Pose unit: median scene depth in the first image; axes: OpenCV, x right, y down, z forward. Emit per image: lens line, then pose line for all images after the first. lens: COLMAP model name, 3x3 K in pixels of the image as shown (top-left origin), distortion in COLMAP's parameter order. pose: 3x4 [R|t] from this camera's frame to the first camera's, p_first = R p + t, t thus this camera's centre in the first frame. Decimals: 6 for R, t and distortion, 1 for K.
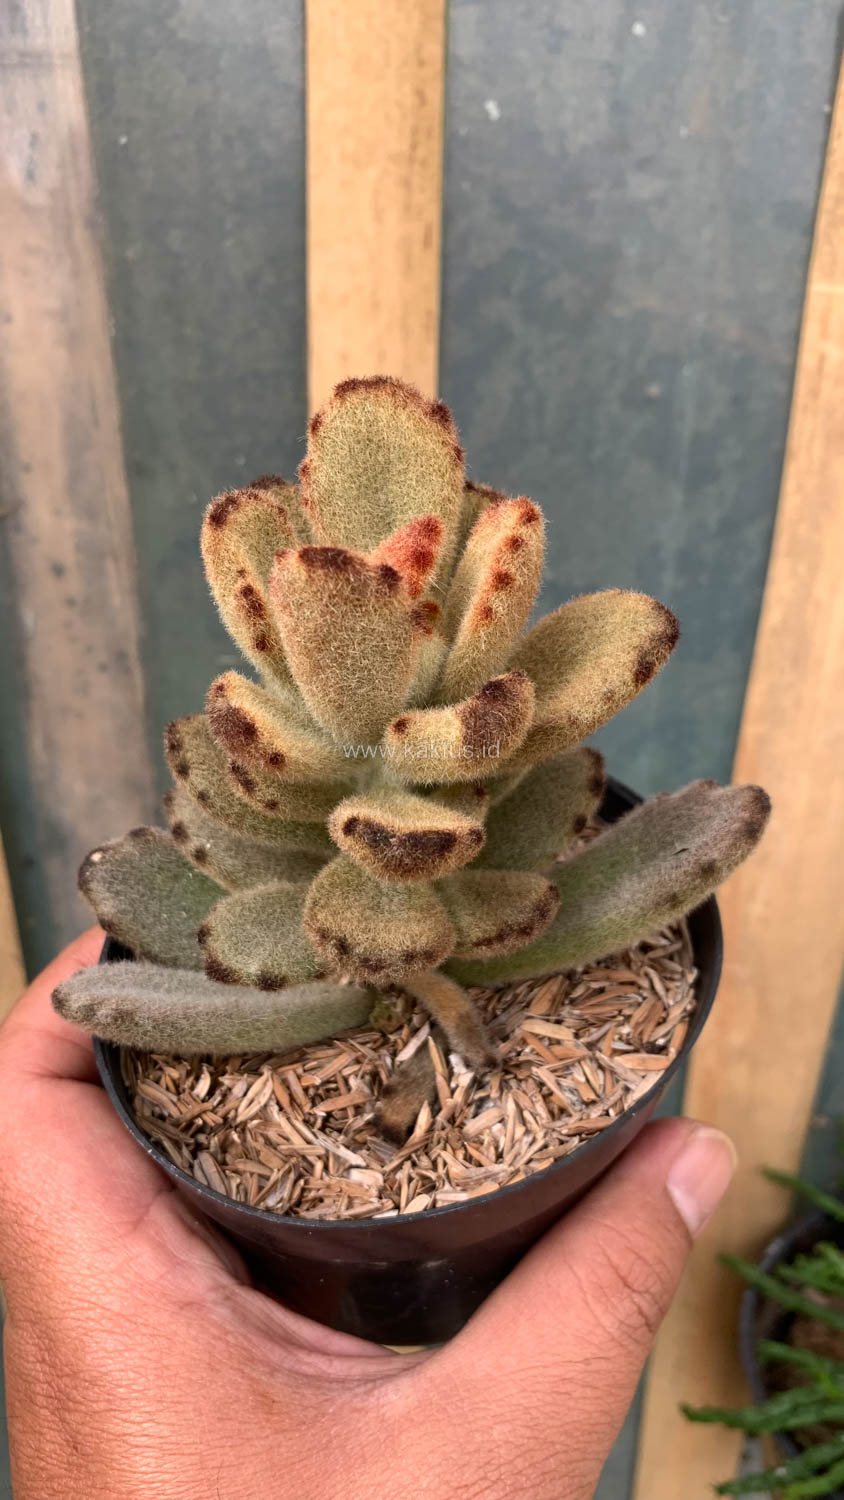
lens RADIAL K [[1209.6, 0, 396.3], [0, 1209.6, 756.1], [0, 0, 1]] dist [-0.013155, 0.003970]
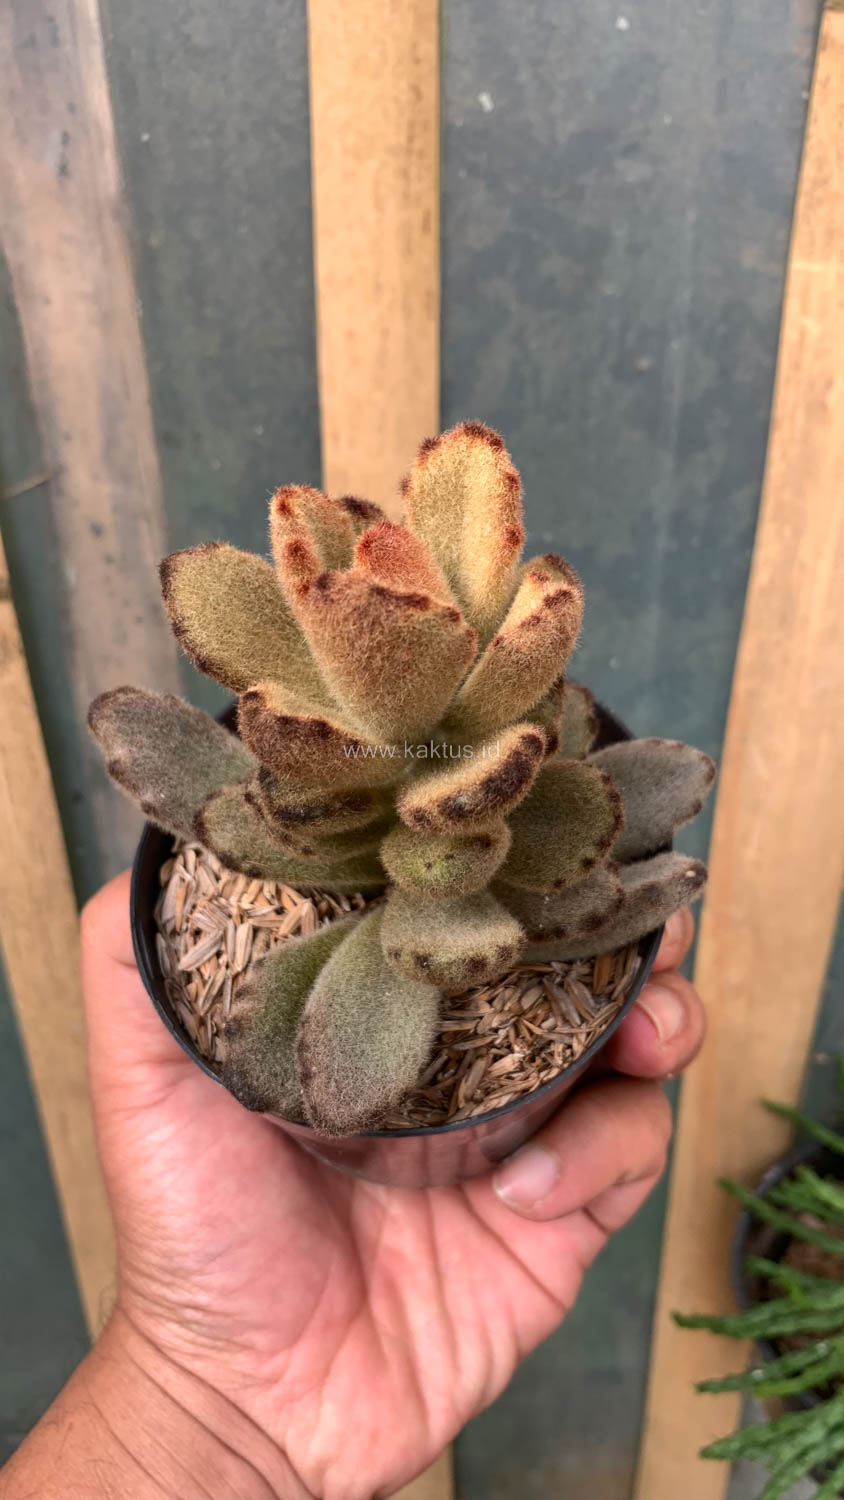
lens RADIAL K [[1216.7, 0, 424.3], [0, 1216.7, 756.2], [0, 0, 1]] dist [-0.008023, 0.001746]
pose [[0.997930, 0.016446, -0.062167, 0.095101], [-0.013949, 0.999087, 0.040382, 0.002416], [0.062774, -0.039431, 0.997249, -0.096884]]
